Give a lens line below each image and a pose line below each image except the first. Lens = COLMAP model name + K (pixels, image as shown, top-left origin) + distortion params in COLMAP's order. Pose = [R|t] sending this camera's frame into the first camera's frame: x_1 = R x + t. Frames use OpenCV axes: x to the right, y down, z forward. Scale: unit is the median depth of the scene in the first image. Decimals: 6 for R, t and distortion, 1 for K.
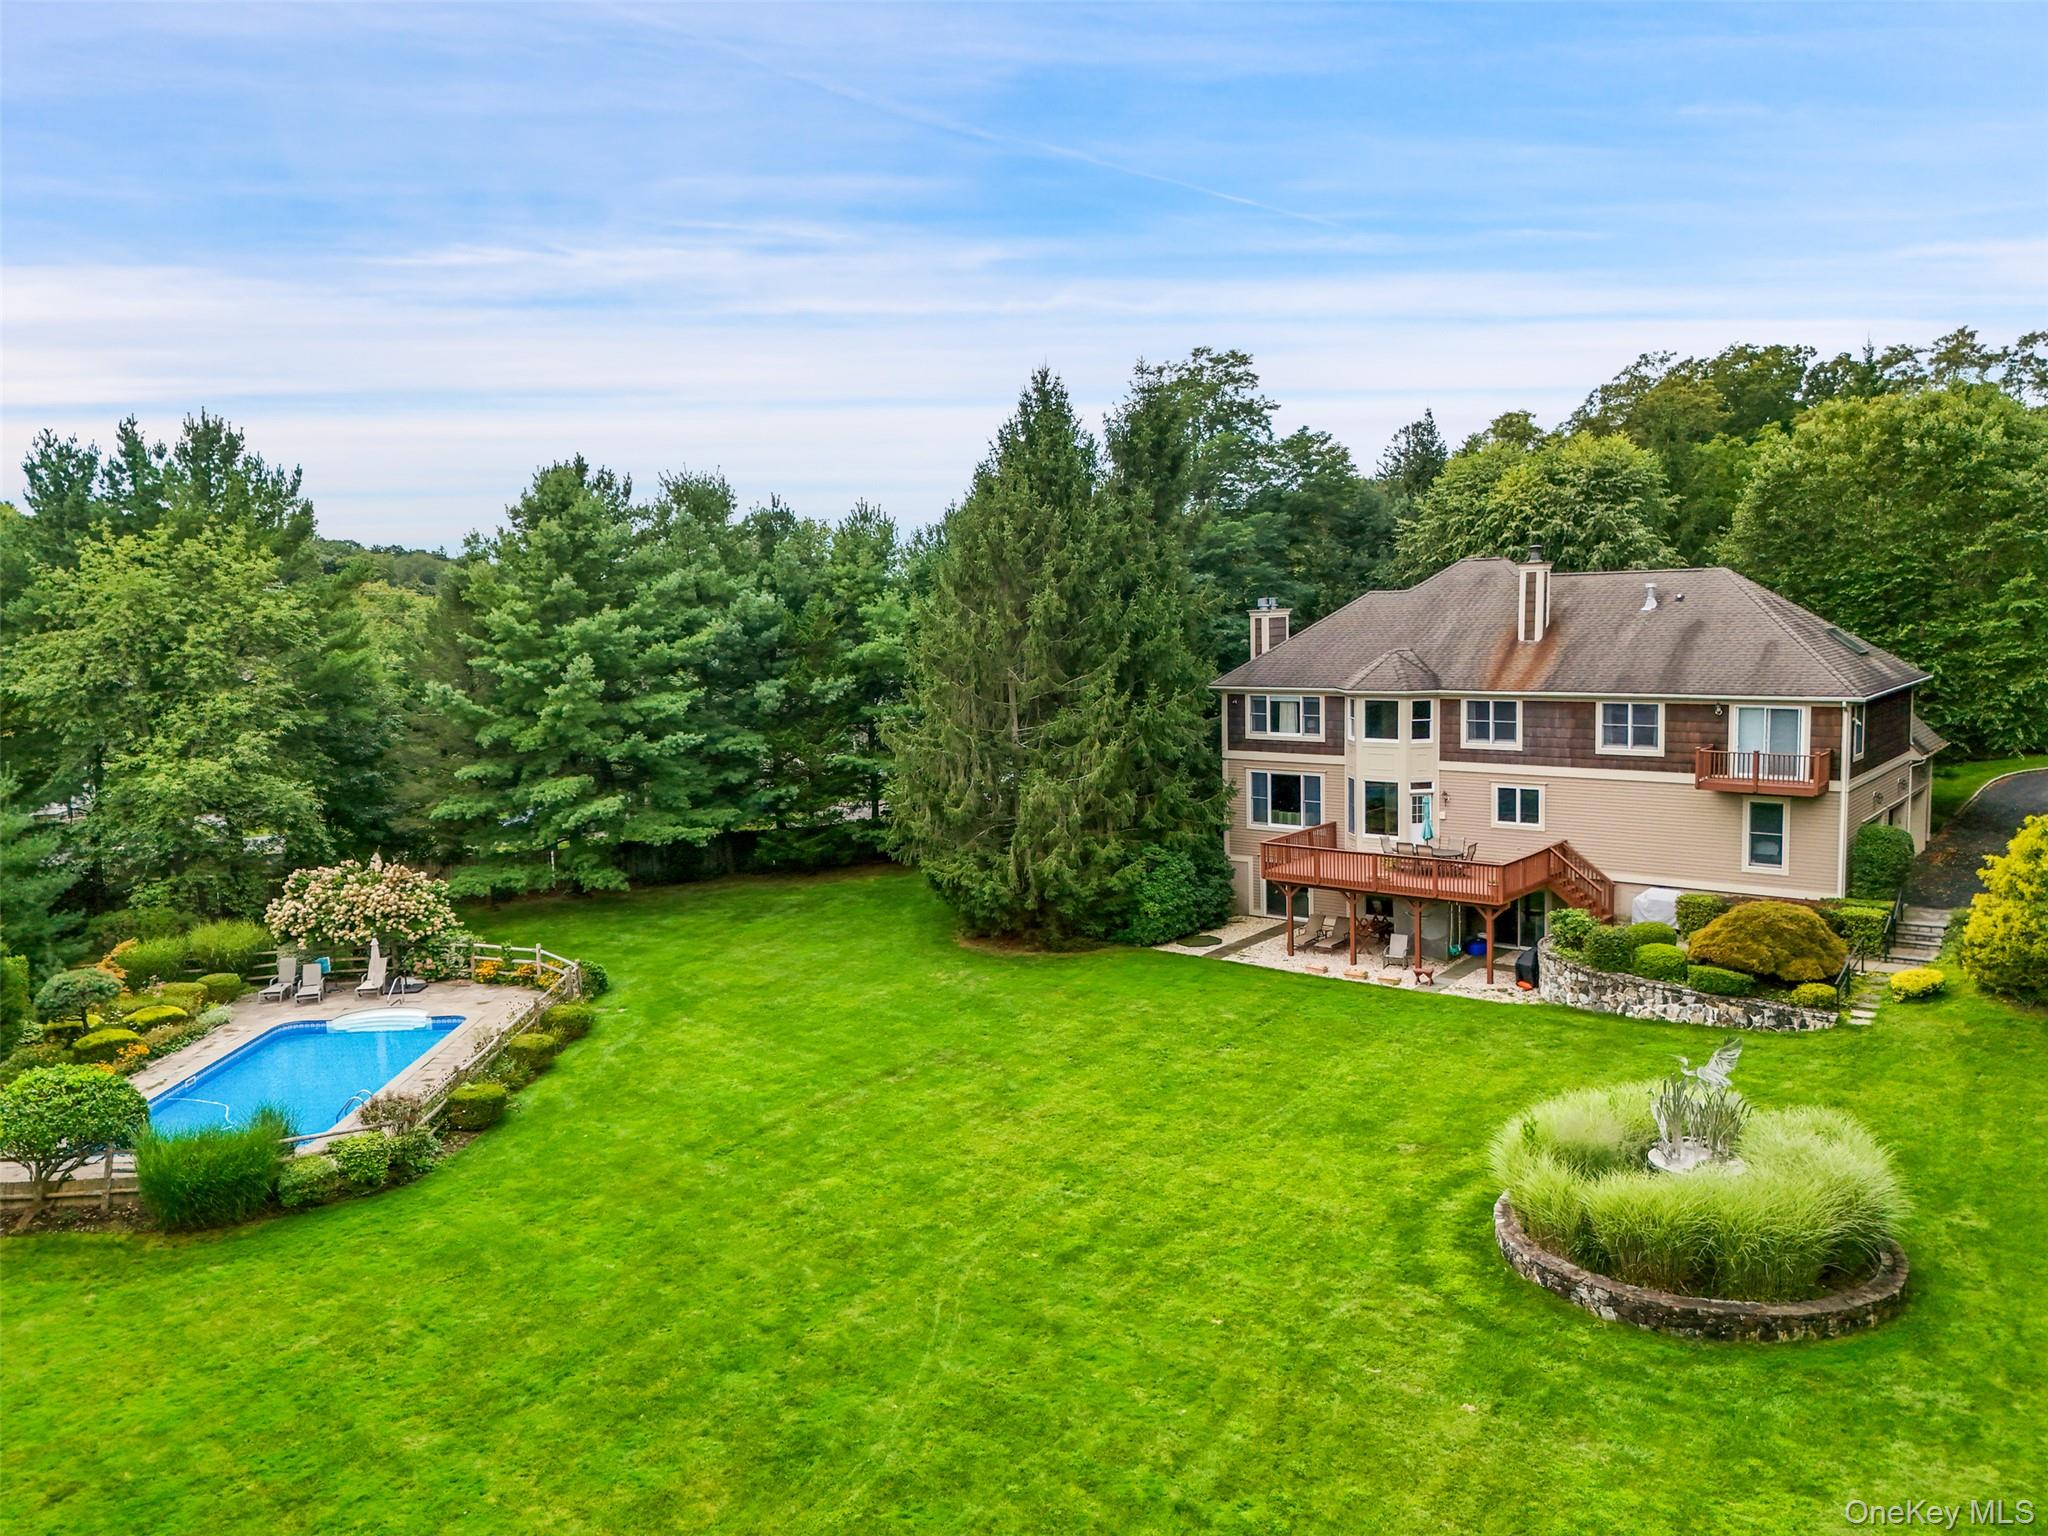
lens RADIAL K [[1499.6, 0, 1080.6], [0, 1499.6, 763.1], [0, 0, 1]] dist [0.072596, -0.049755]
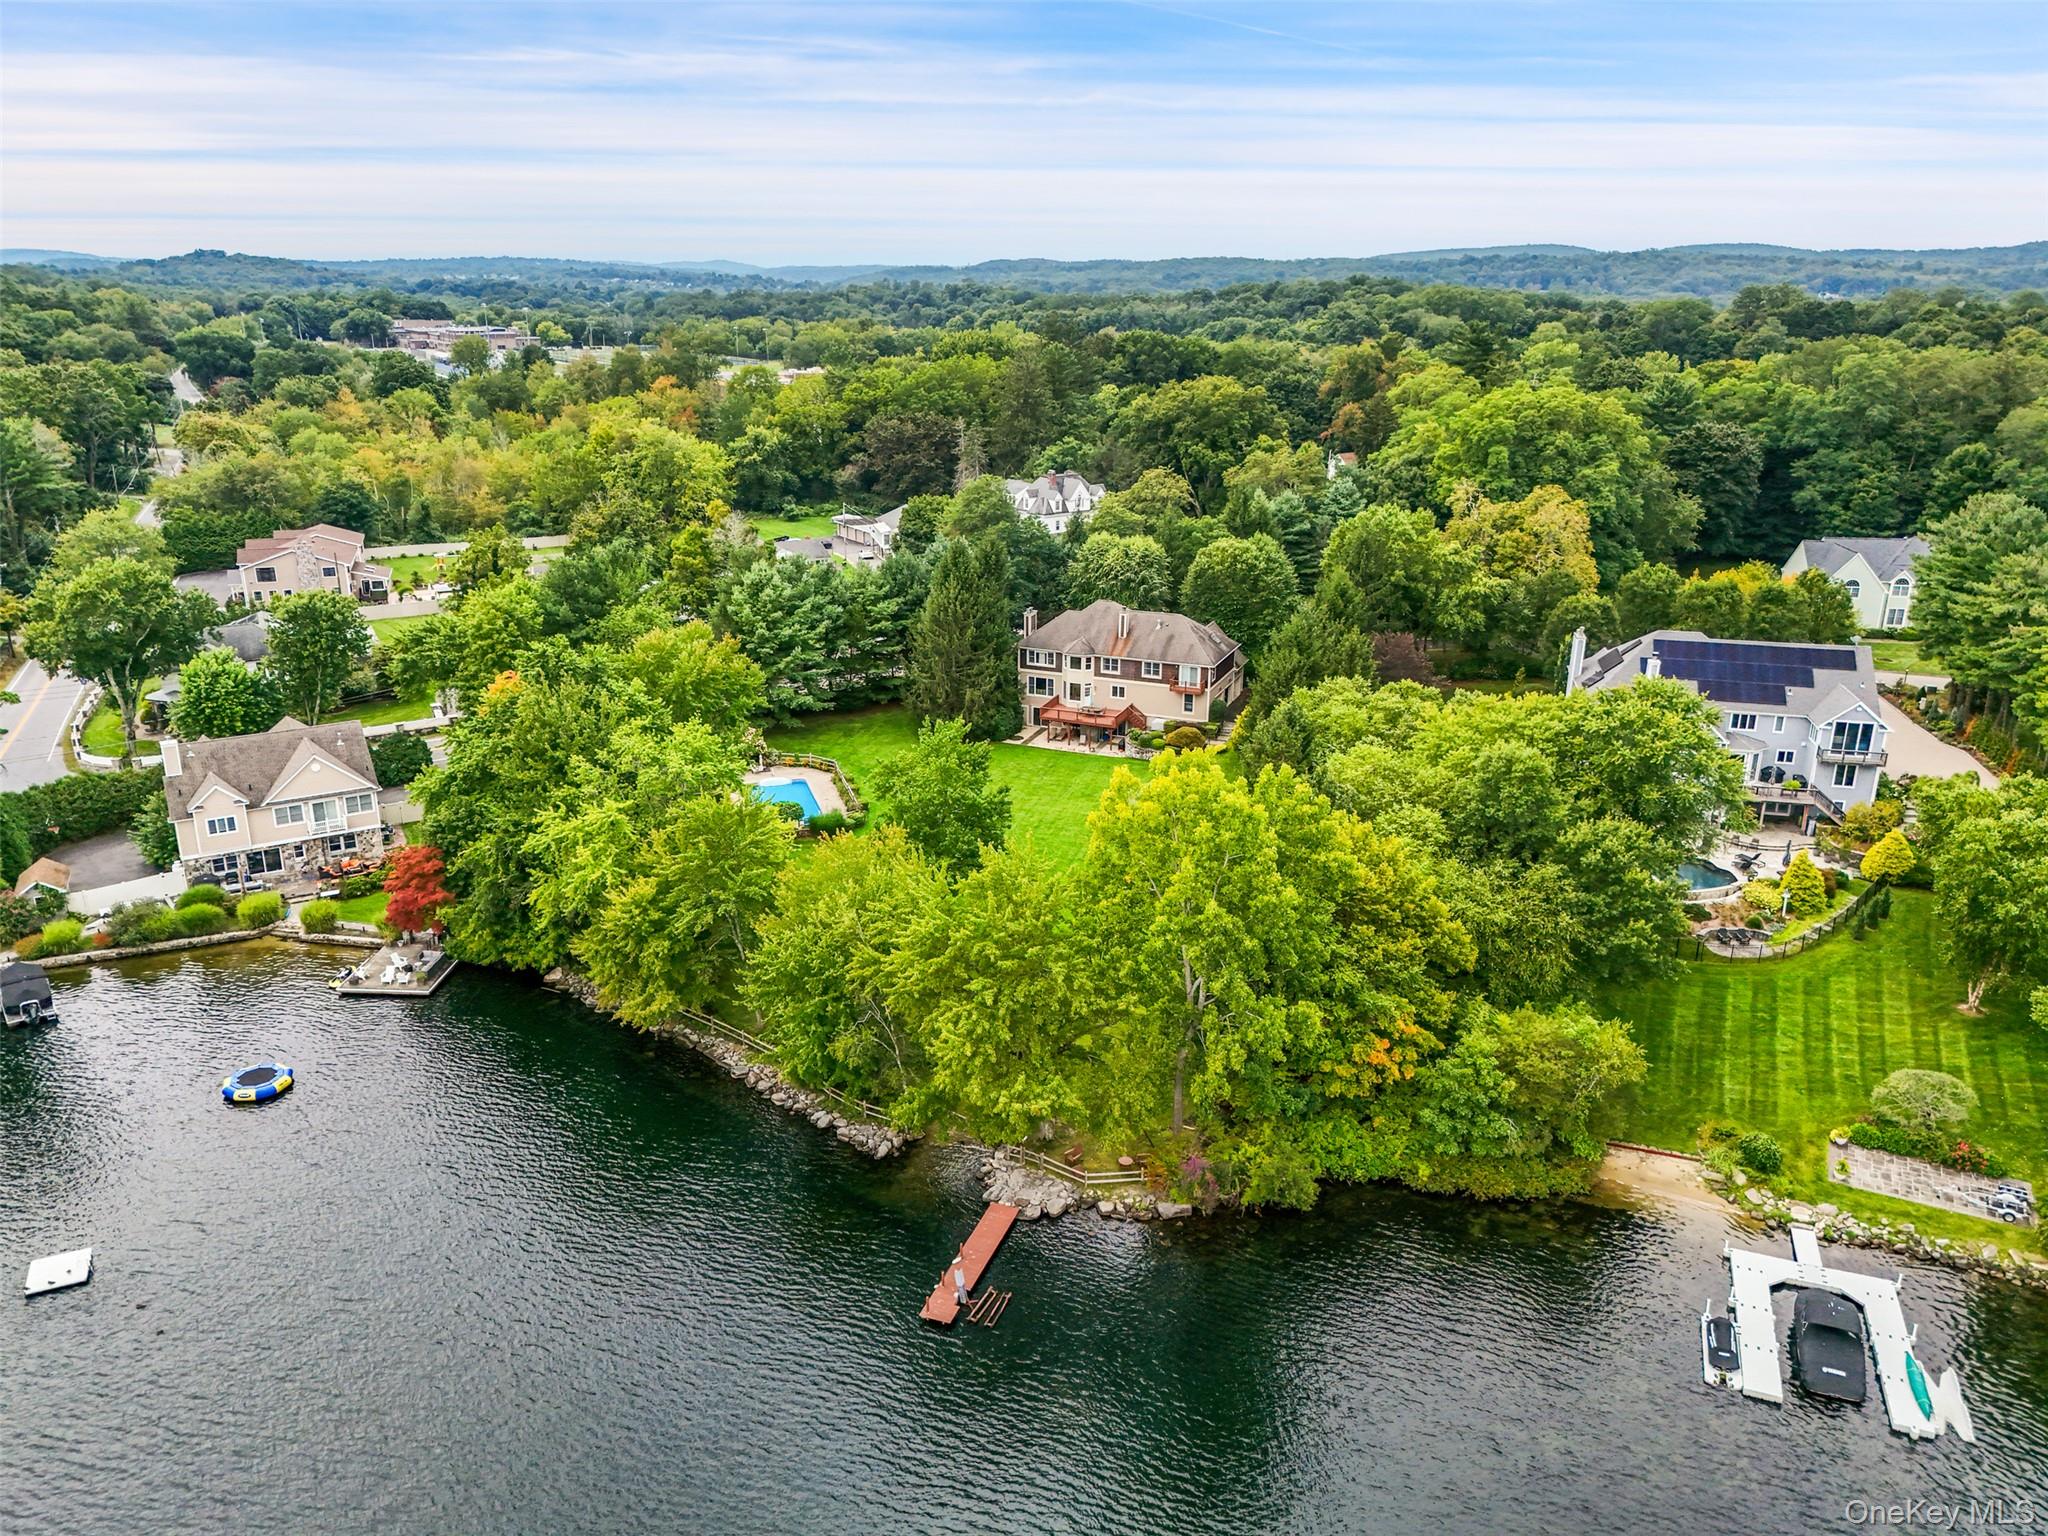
lens RADIAL K [[1499.6, 0, 1080.6], [0, 1499.6, 763.1], [0, 0, 1]] dist [0.072596, -0.049755]
pose [[0.956821, -0.058795, 0.284671, -0.692549], [-0.006395, 0.974836, 0.222833, -0.529889], [-0.290608, -0.215032, 0.932367, -1.947040]]
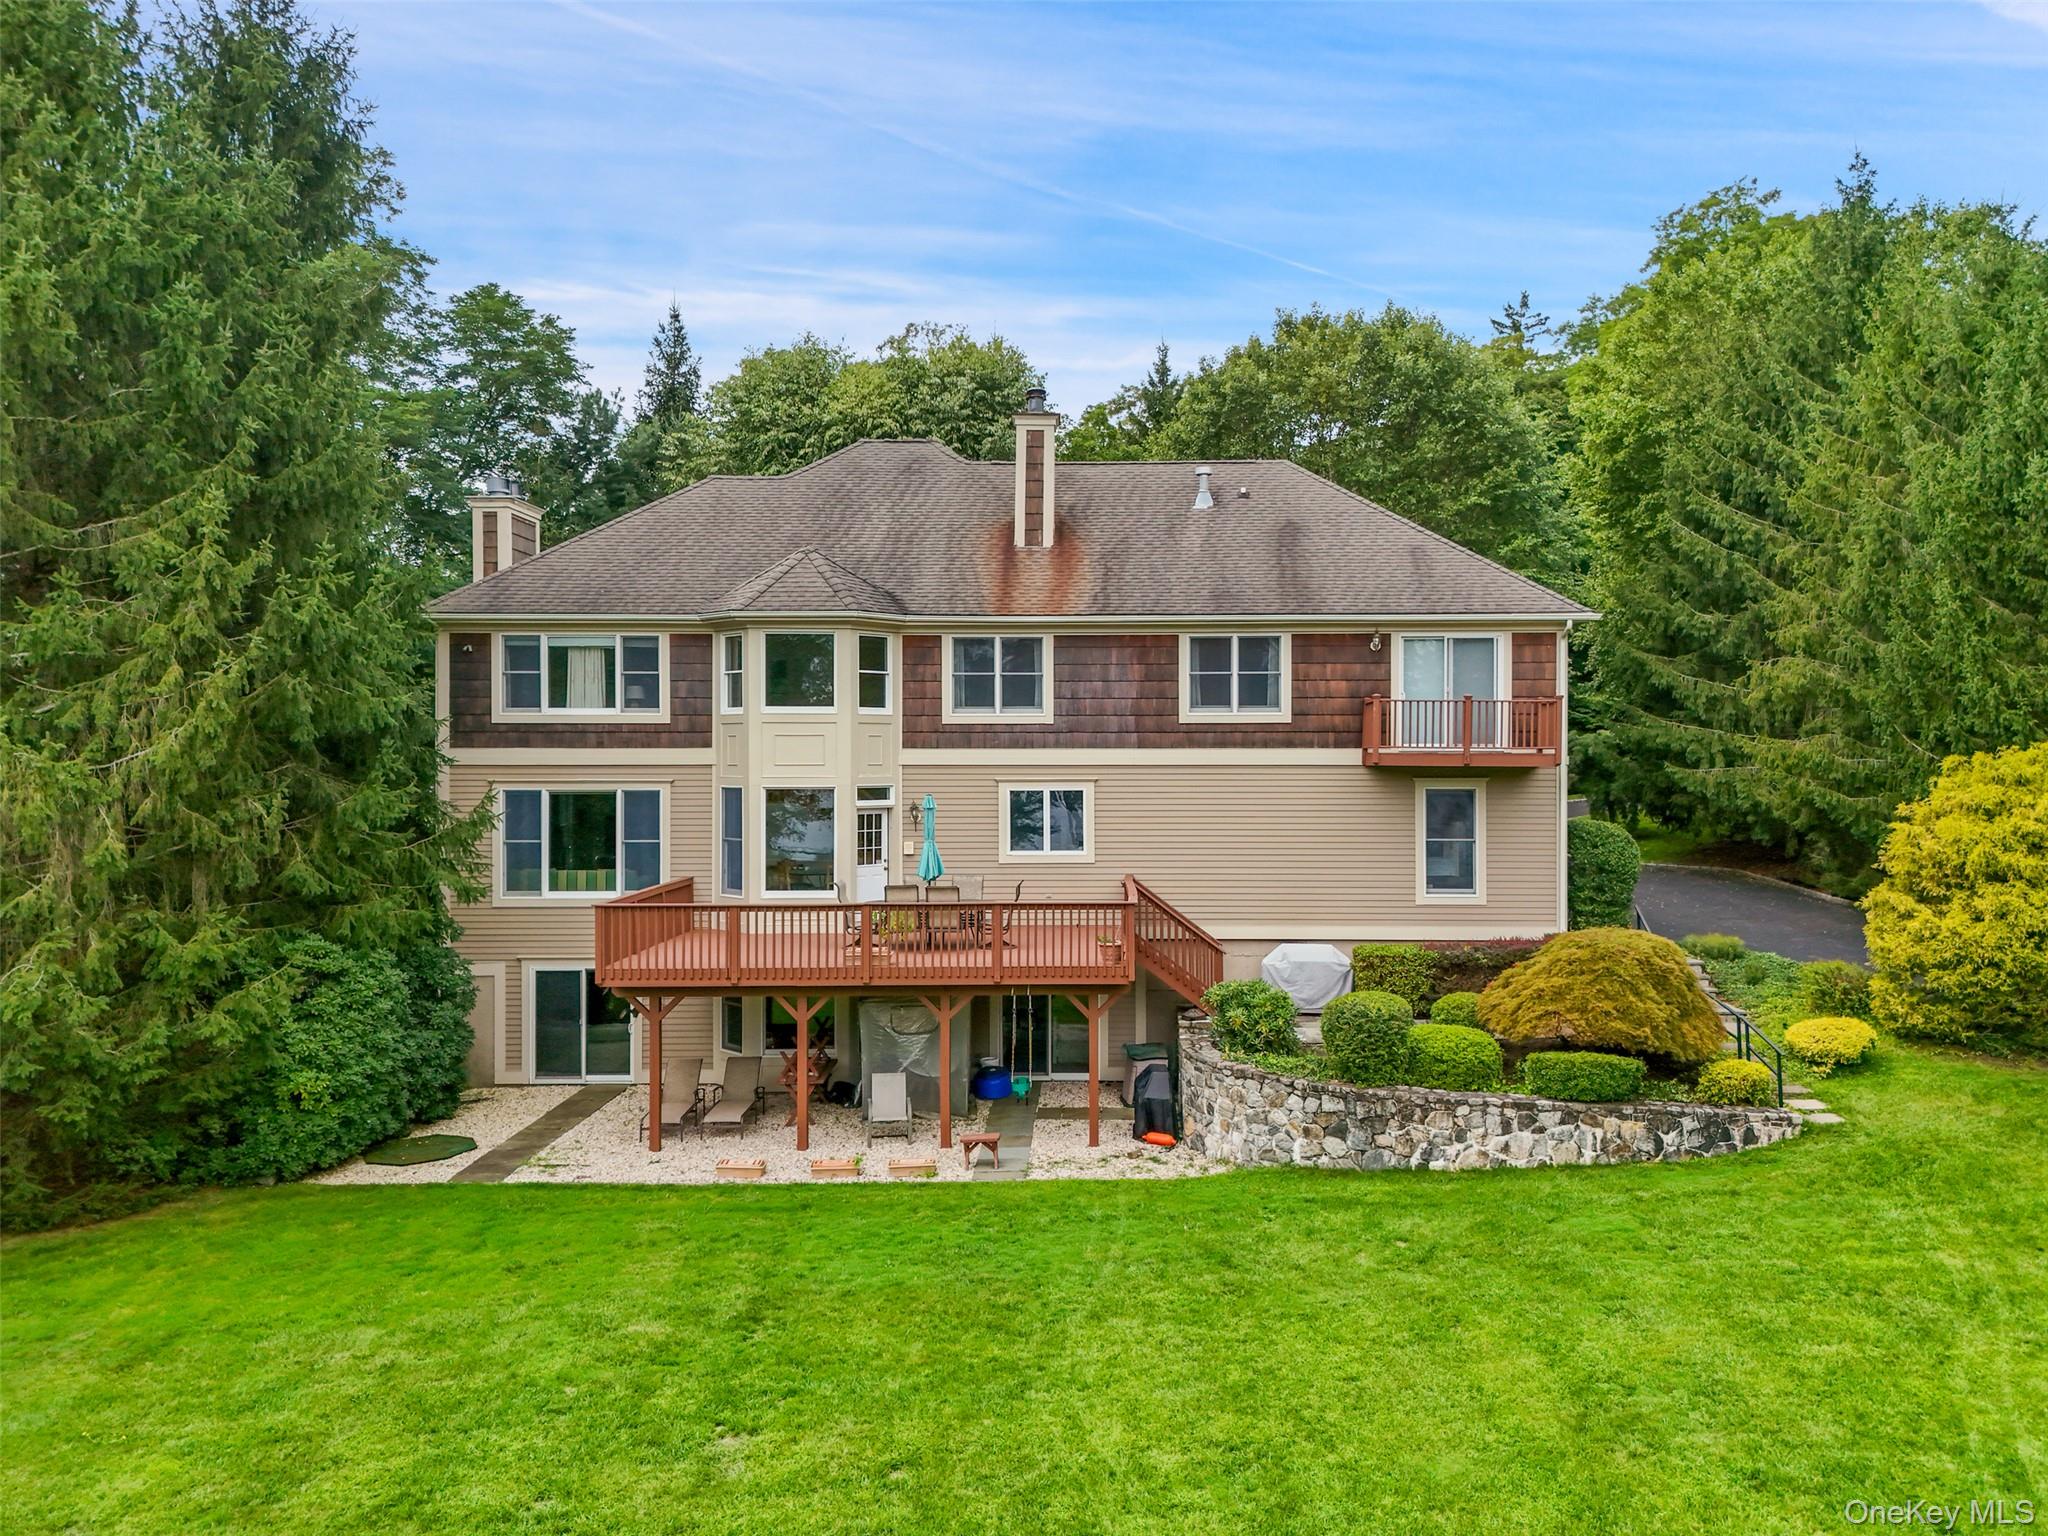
lens RADIAL K [[1499.6, 0, 1080.6], [0, 1499.6, 763.1], [0, 0, 1]] dist [0.072596, -0.049755]
pose [[0.801198, 0.018243, 0.598121, -0.037745], [0.050818, 0.993850, -0.098385, 0.063170], [-0.596237, 0.109221, 0.795344, 0.548747]]
